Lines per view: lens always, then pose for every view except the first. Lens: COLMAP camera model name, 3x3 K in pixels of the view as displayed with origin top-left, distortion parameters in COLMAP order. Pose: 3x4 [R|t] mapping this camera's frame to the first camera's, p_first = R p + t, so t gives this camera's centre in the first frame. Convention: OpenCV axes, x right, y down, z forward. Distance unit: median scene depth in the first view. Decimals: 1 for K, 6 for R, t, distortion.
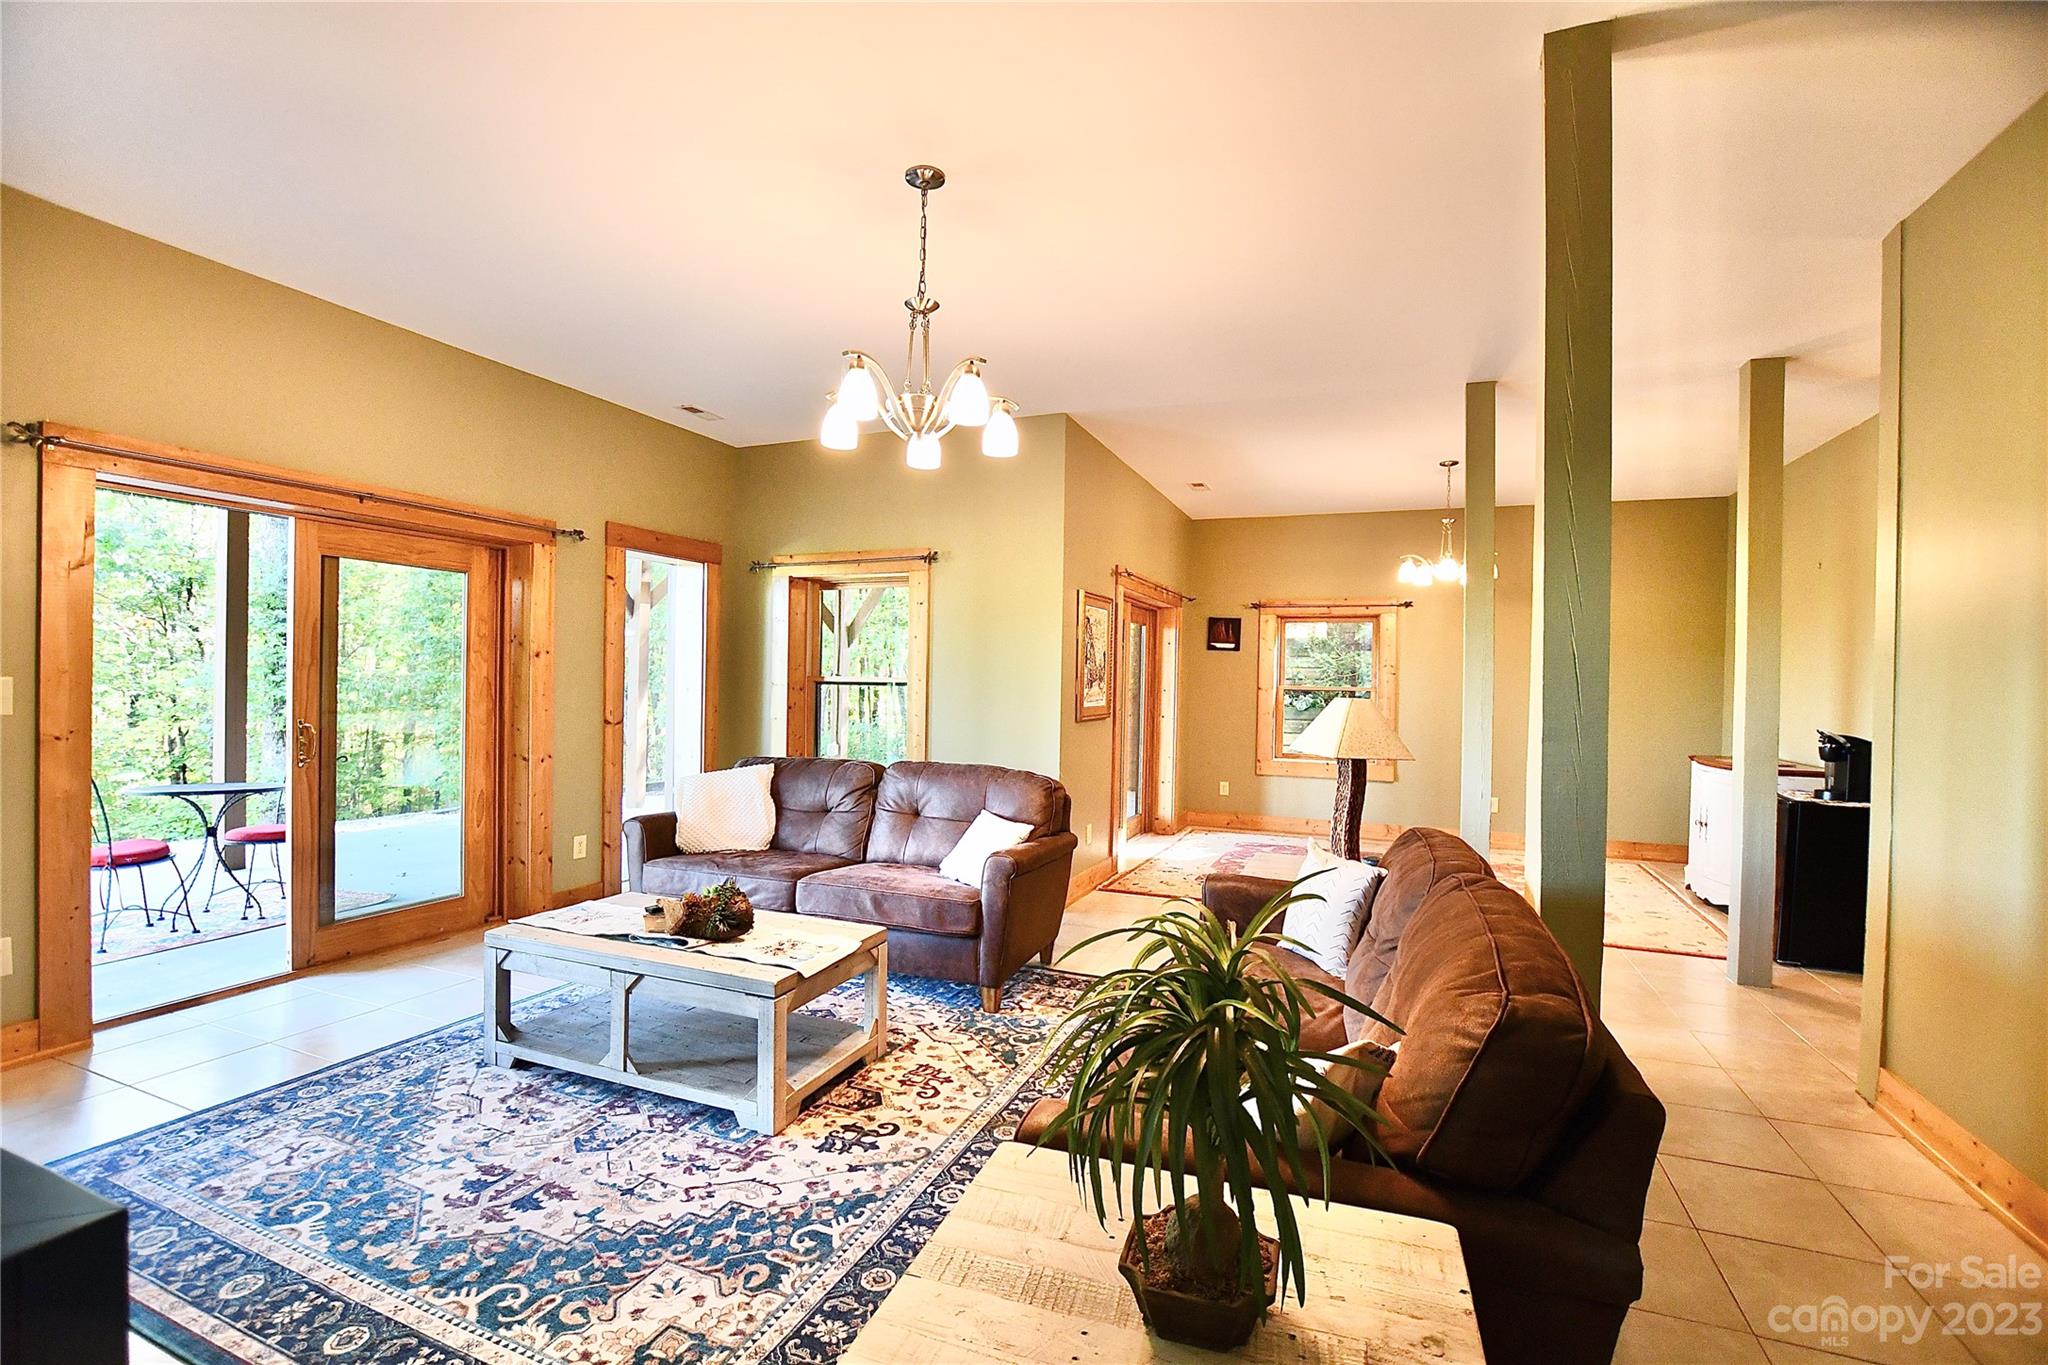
lens RADIAL K [[898.7, 0, 1011.4], [0, 898.7, 687.5], [0, 0, 1]] dist [-0.020162, 0.001724]
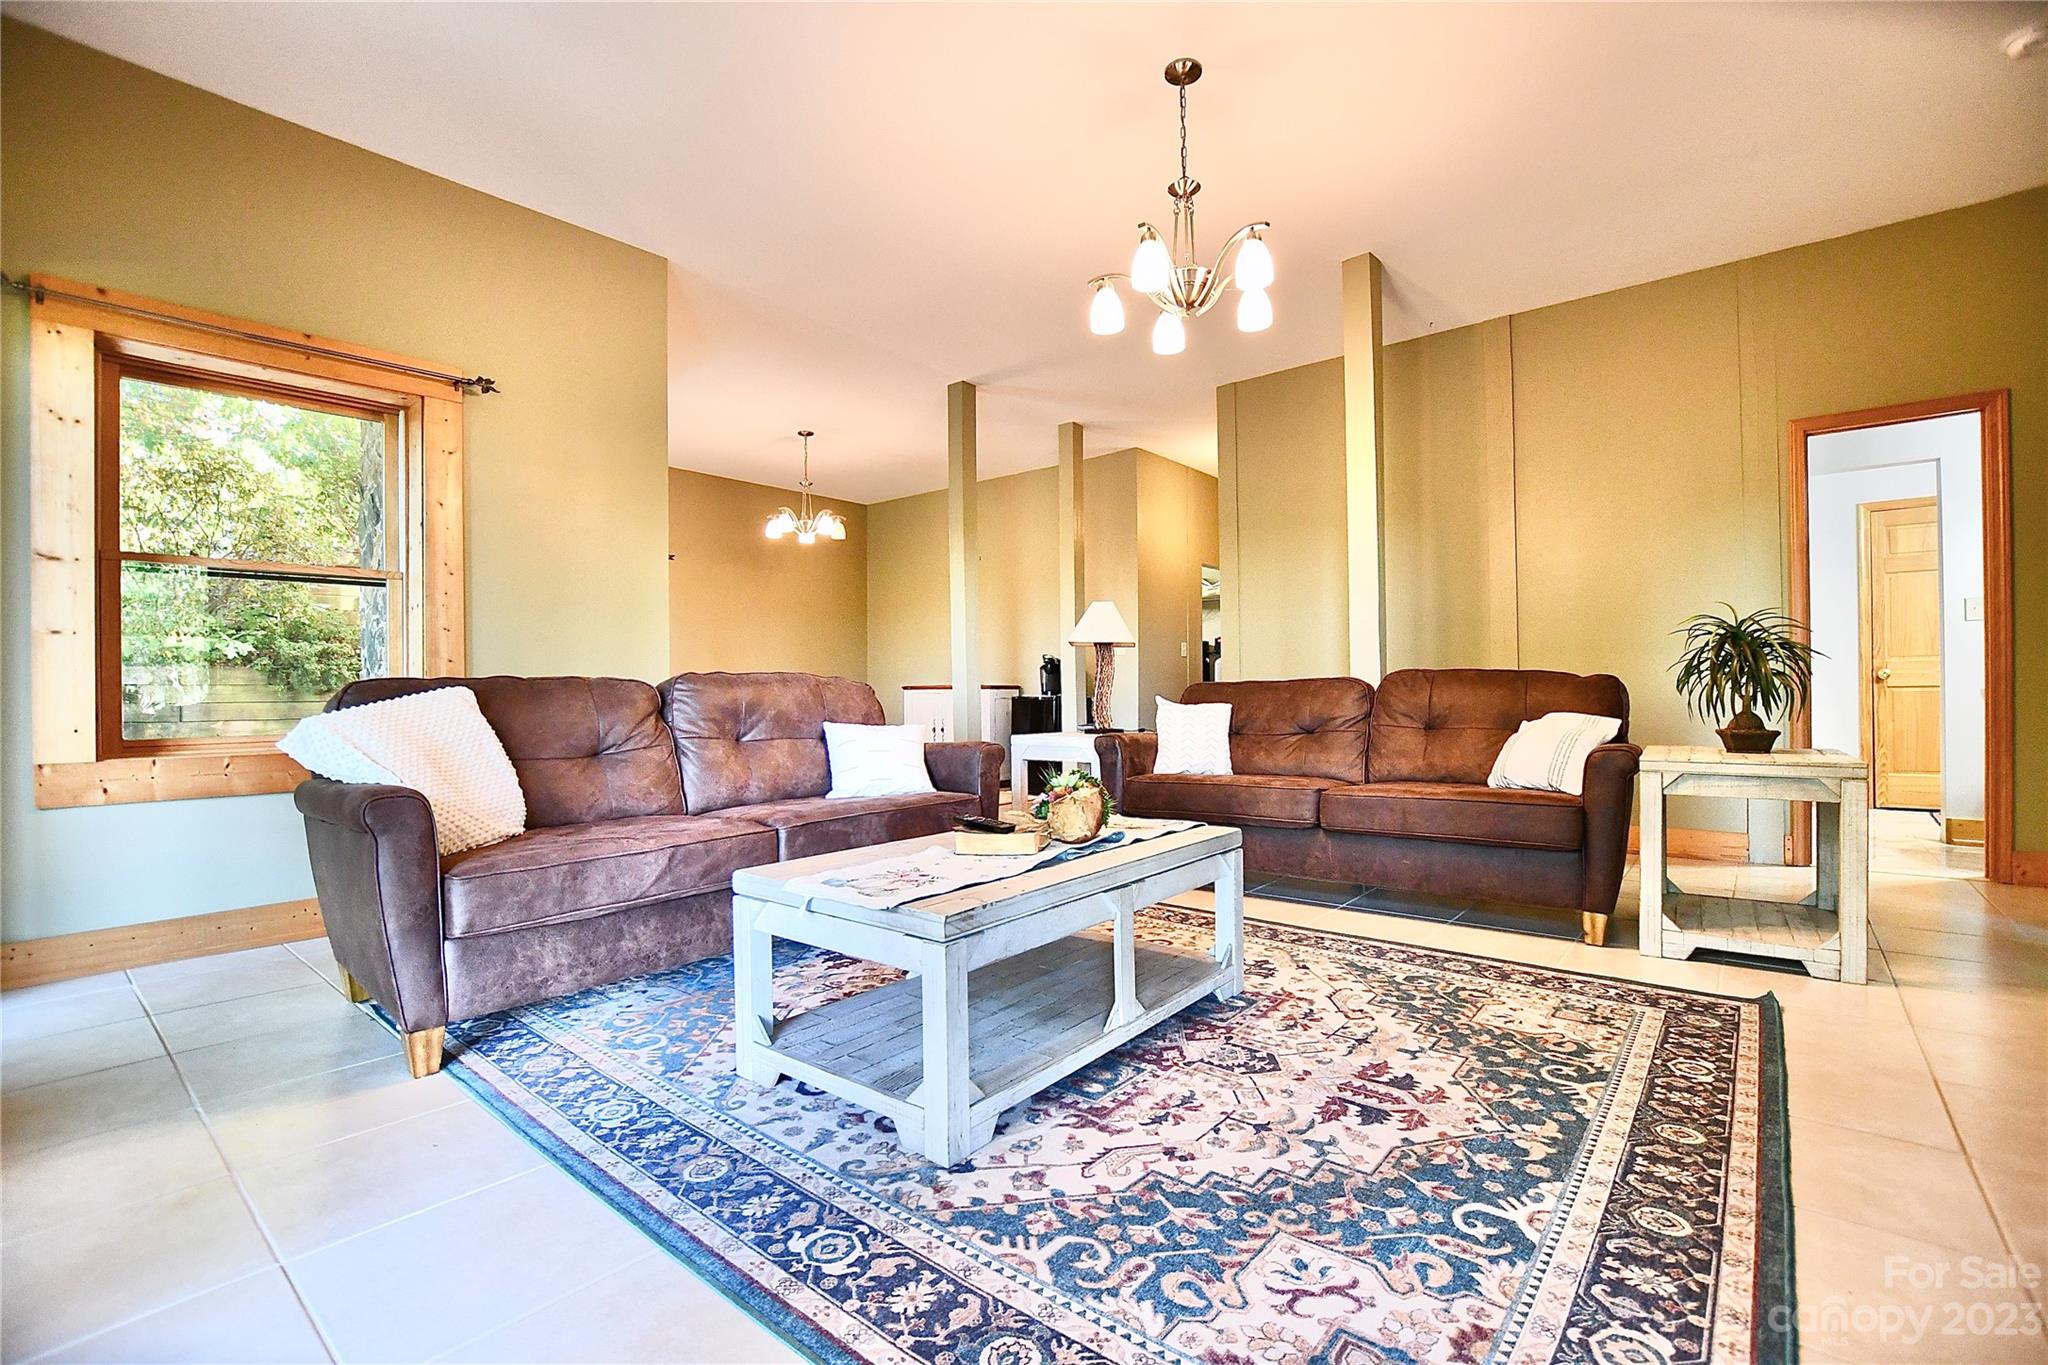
lens RADIAL K [[898.7, 0, 1012.1], [0, 898.7, 680.7], [0, 0, 1]] dist [-0.020162, 0.001724]
pose [[0.297145, -0.010305, 0.954777, -1.514094], [0.015931, 0.999856, 0.005834, 0.182697], [-0.954699, 0.013477, 0.297267, 1.123103]]
